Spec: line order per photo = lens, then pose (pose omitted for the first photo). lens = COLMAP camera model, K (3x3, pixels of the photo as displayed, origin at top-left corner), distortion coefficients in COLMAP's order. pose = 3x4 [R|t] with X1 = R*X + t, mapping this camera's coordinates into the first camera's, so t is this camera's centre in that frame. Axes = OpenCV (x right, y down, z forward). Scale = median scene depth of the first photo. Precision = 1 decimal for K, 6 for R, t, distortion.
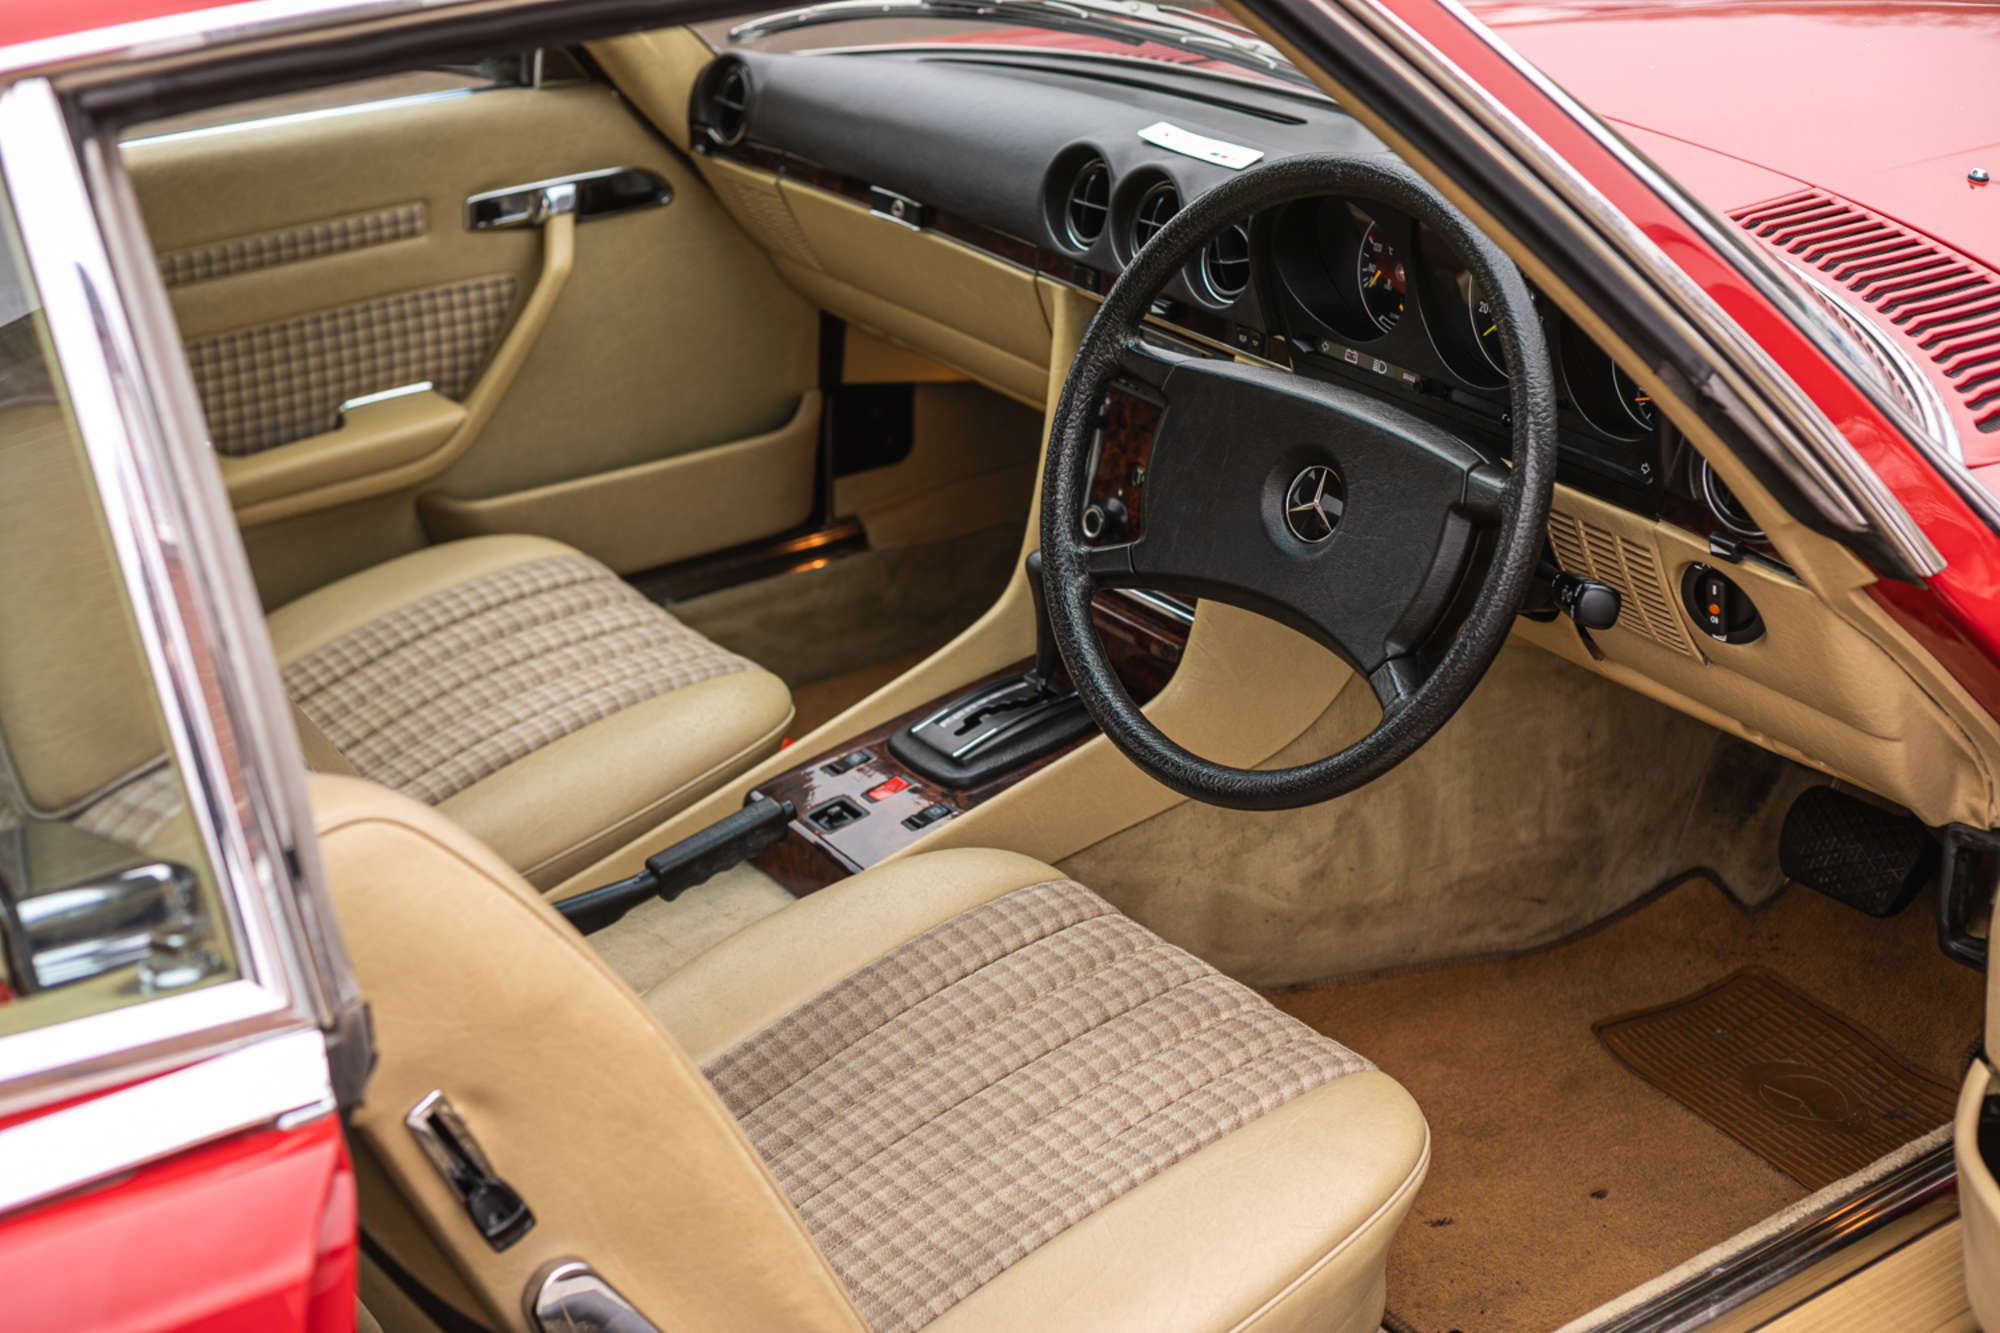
lens RADIAL K [[3062.6, 0, 1000.0], [0, 3062.6, 666.5], [0, 0, 1]] dist [0.007738, 0.019396]
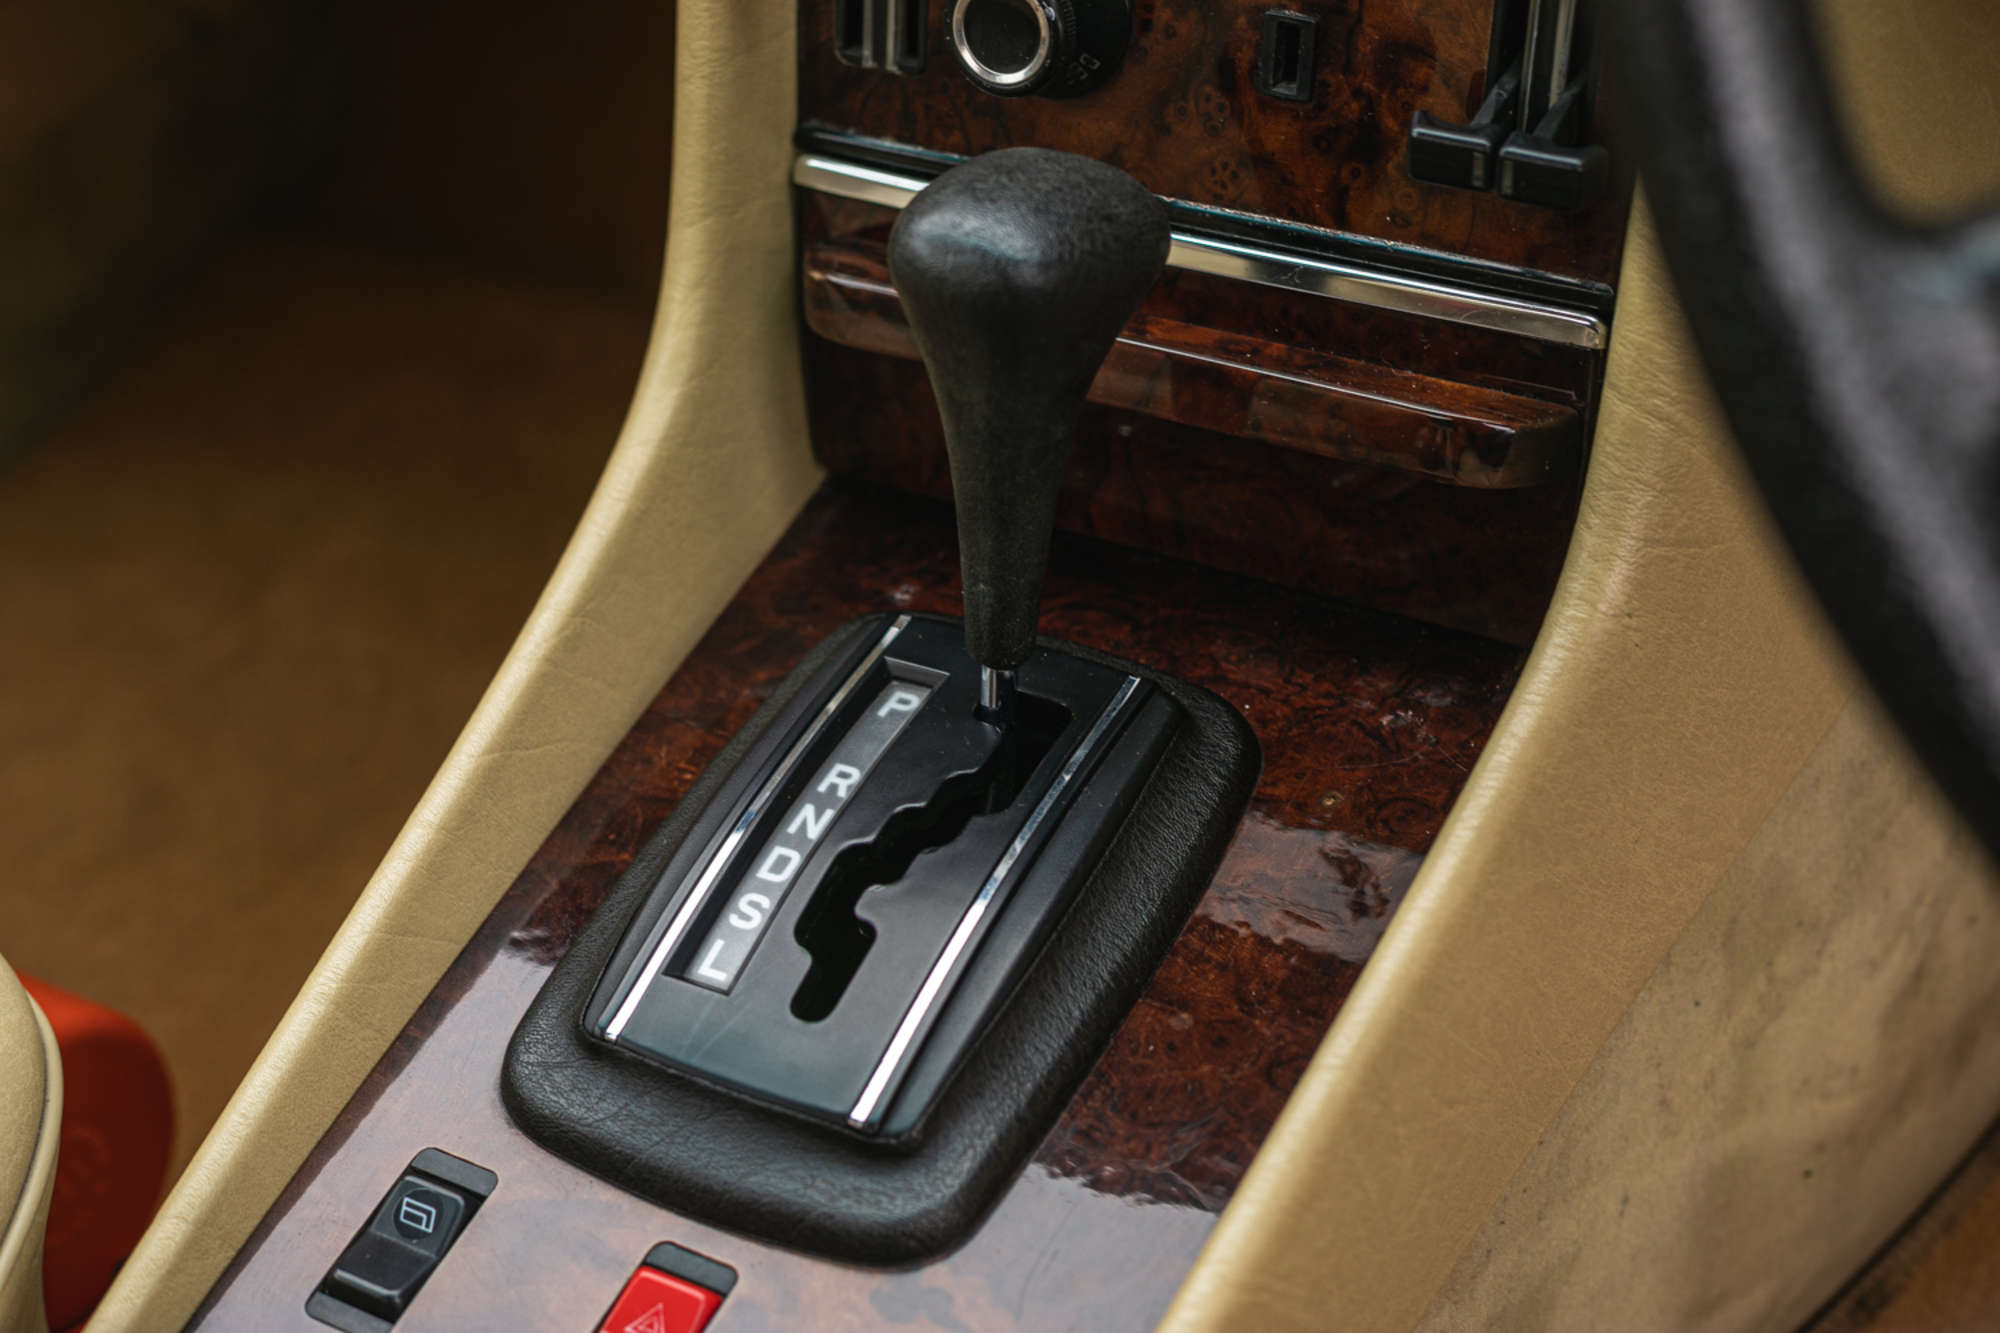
lens RADIAL K [[2954.4, 0, 1000.0], [0, 2954.4, 666.5], [0, 0, 1]] dist [-0.352628, -0.009474]
pose [[0.892310, -0.307778, 0.330237, -0.071742], [0.229299, 0.939164, 0.255719, -0.062858], [-0.388851, -0.152457, 0.908599, 0.806017]]
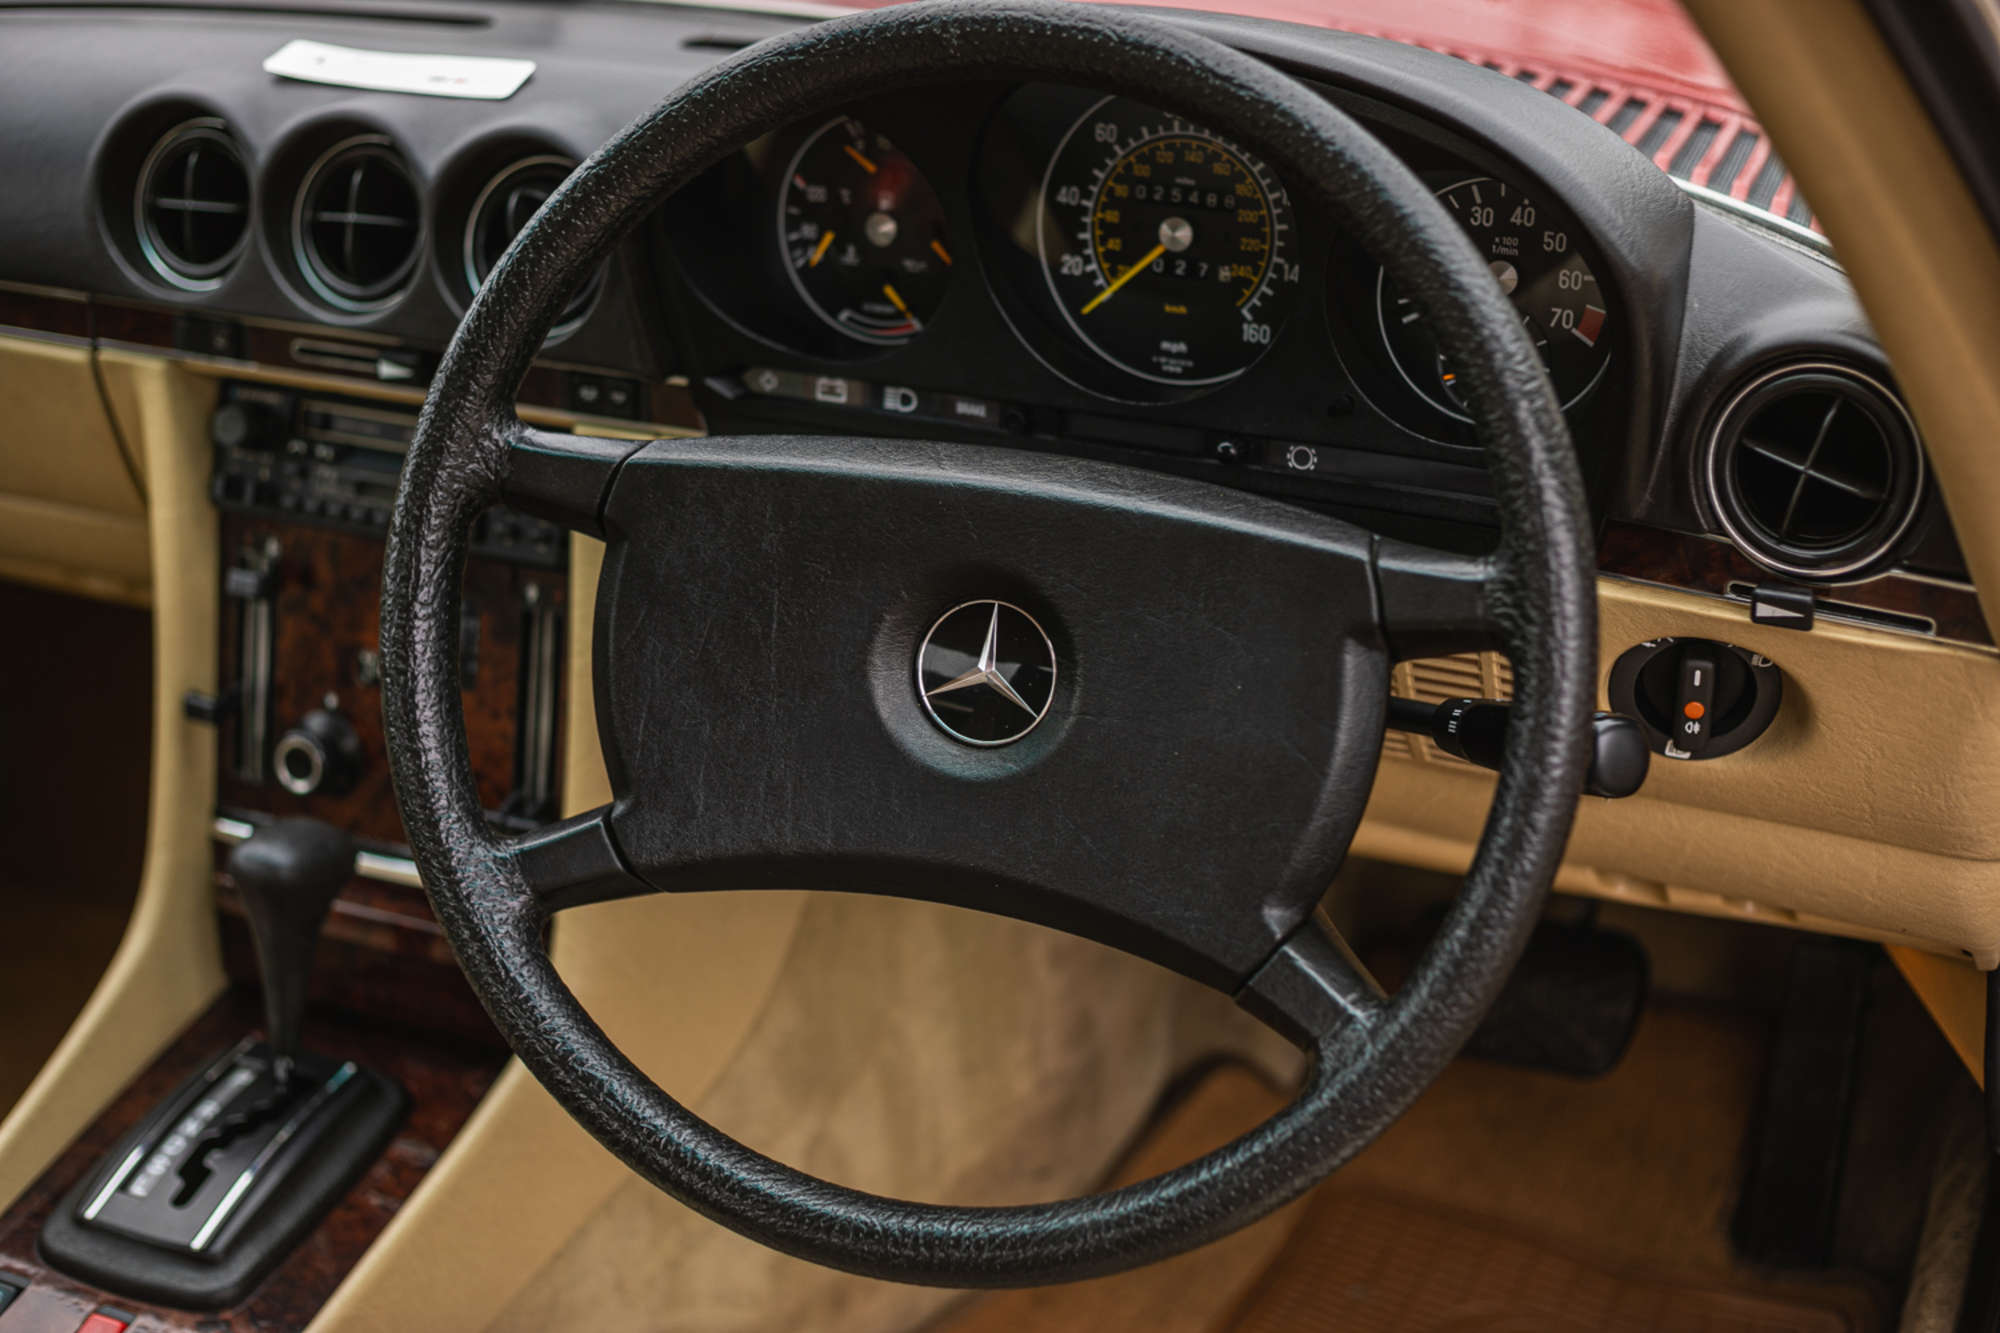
lens RADIAL K [[3173.6, 0, 1000.0], [0, 3173.6, 666.5], [0, 0, 1]] dist [-0.022554, -0.698805]
pose [[0.860406, -0.210686, 0.464018, -0.130645], [0.208335, 0.976394, 0.057023, -0.074275], [-0.465078, 0.047608, 0.883989, 0.449267]]
